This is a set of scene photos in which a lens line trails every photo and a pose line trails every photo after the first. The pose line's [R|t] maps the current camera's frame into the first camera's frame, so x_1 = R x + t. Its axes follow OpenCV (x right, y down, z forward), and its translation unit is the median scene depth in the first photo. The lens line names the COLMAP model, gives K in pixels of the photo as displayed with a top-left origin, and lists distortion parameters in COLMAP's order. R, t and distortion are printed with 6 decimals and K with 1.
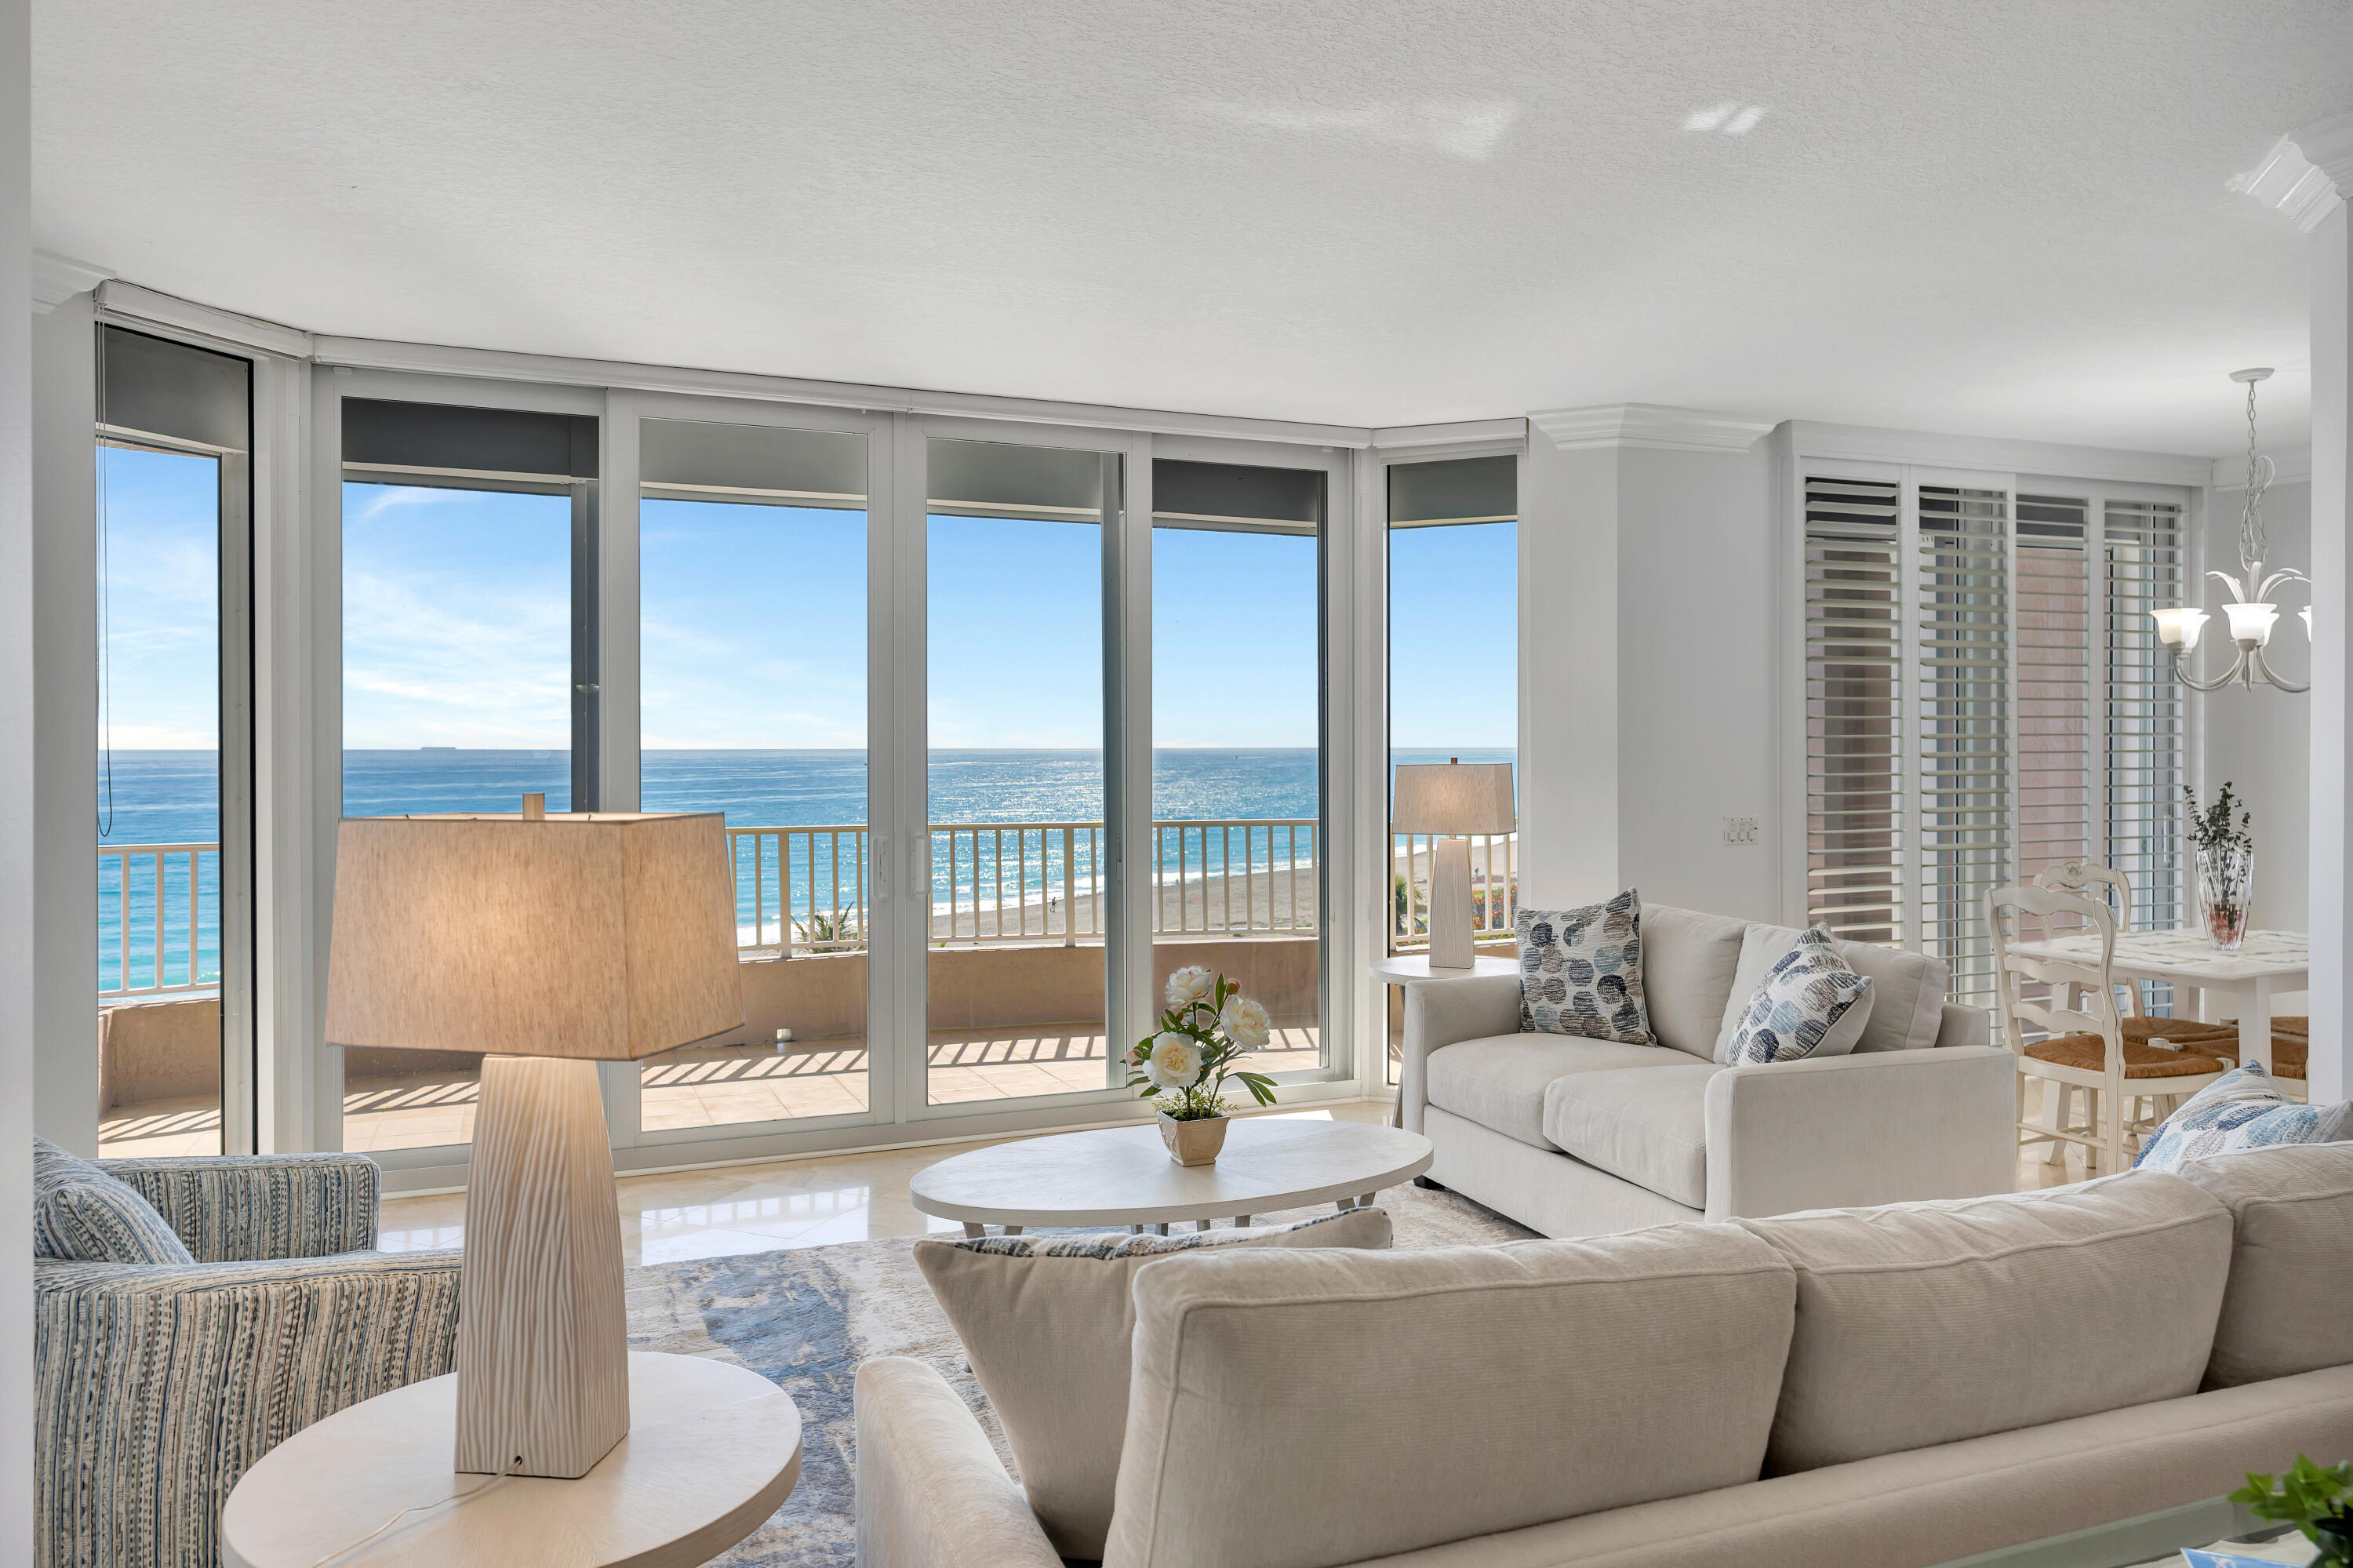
lens RADIAL K [[1619.5, 0, 1193.7], [0, 1619.5, 783.9], [0, 0, 1]] dist [0.003280, 0.005137]
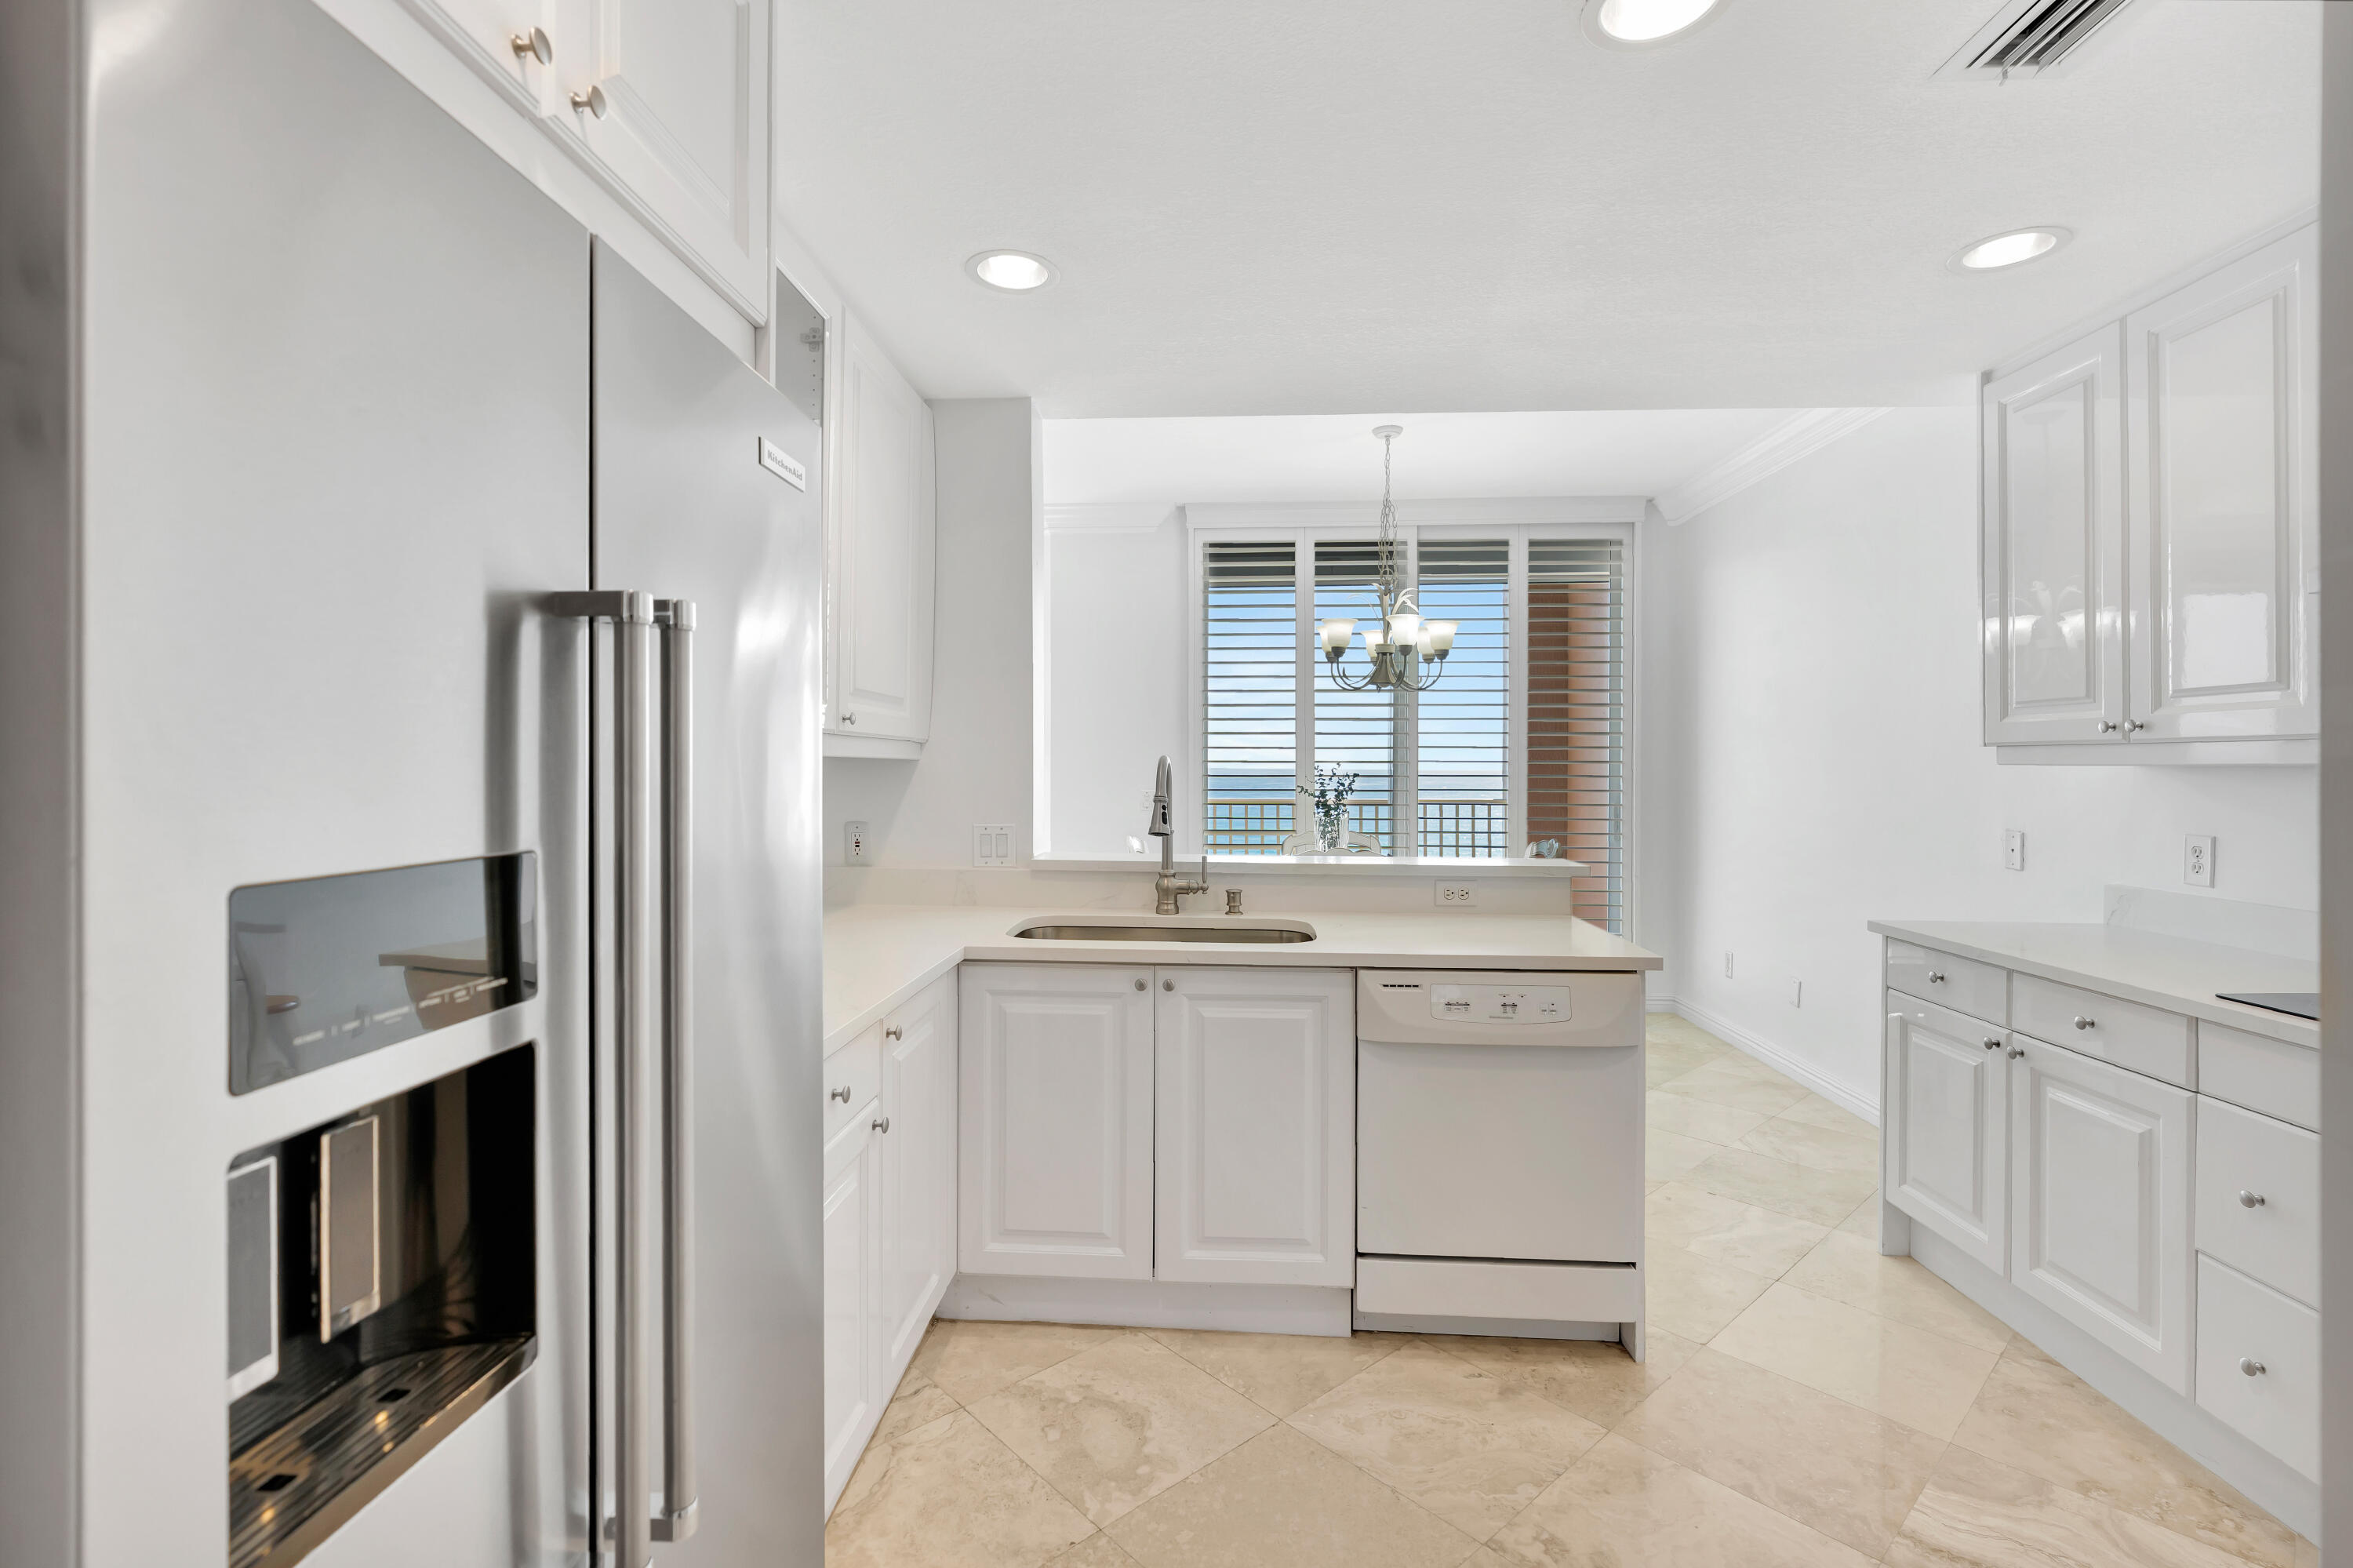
lens RADIAL K [[1046.3, 0, 1171.6], [0, 1046.3, 738.3], [0, 0, 1]] dist [-0.009127, 0.001837]
pose [[0.898849, 0.002084, -0.438252, 0.791677], [-0.014883, 0.999557, -0.025773, 0.001360], [0.438005, 0.029688, 0.898482, 0.196798]]
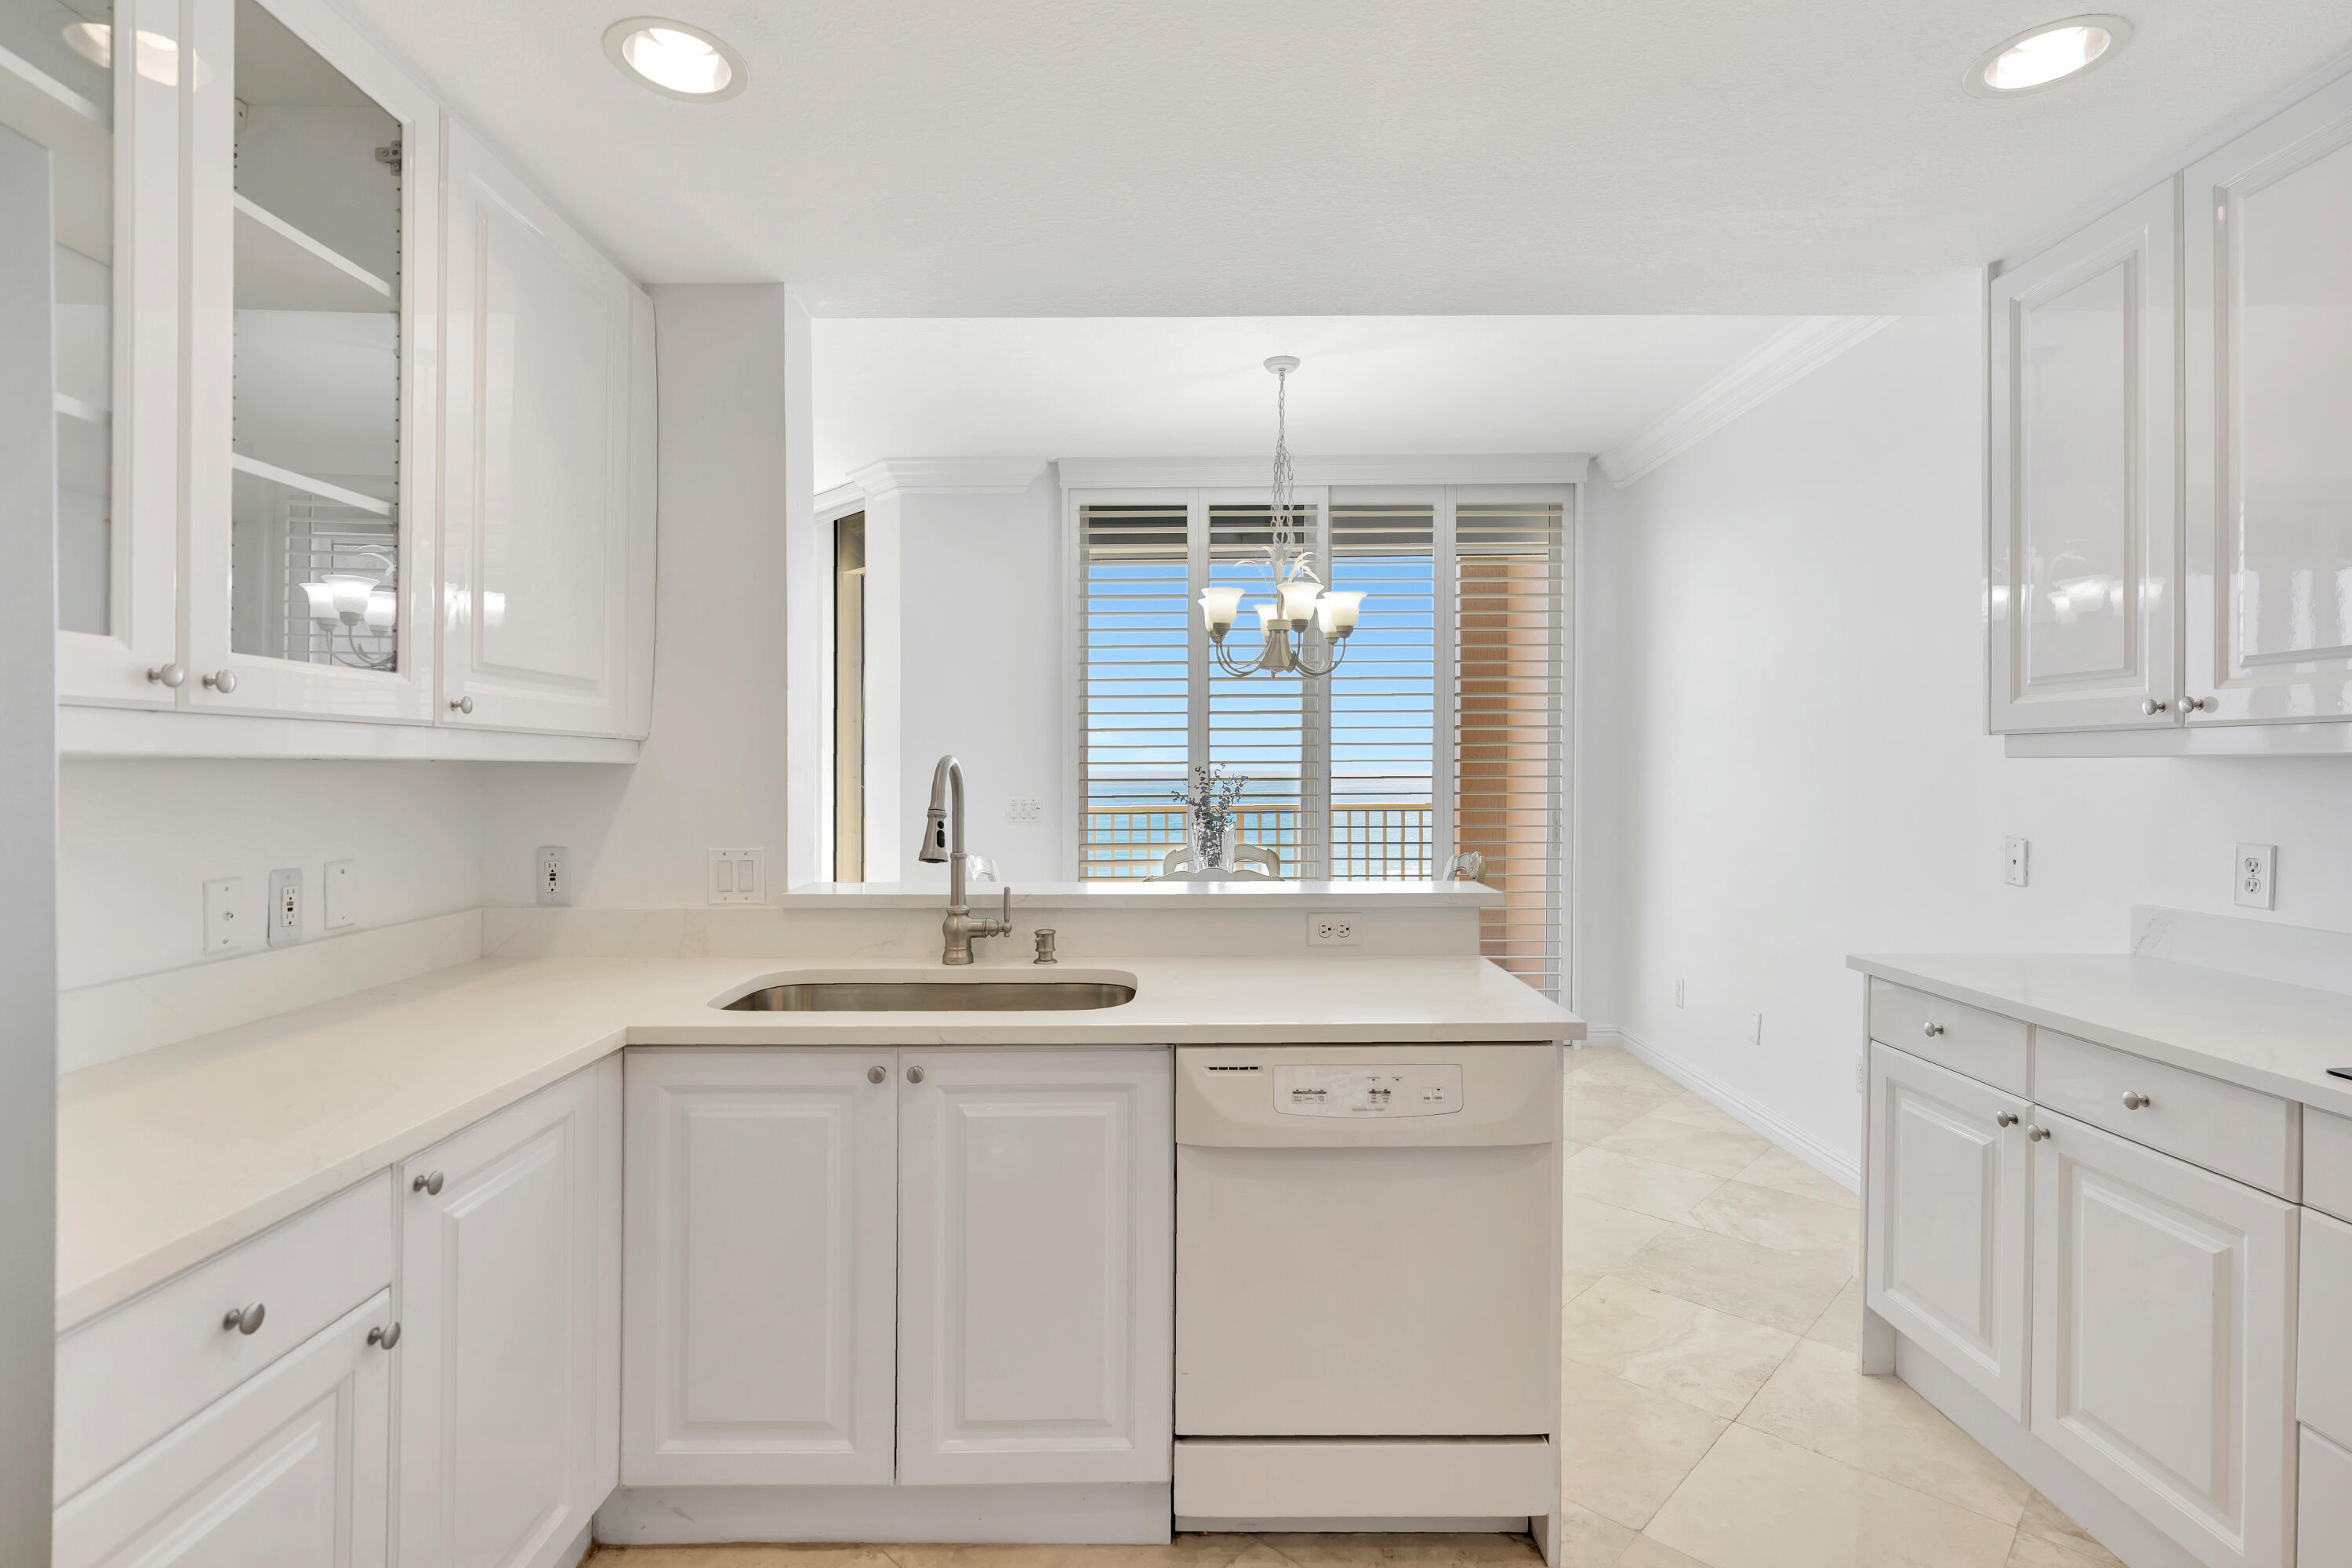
lens RADIAL K [[1111.0, 0, 1177.7], [0, 1111.0, 759.7], [0, 0, 1]] dist [-0.008652, 0.000364]
pose [[0.924452, 0.002158, -0.381293, 0.797556], [-0.005447, 0.999957, -0.007547, 0.001027], [0.381260, 0.009053, 0.924423, 0.297636]]
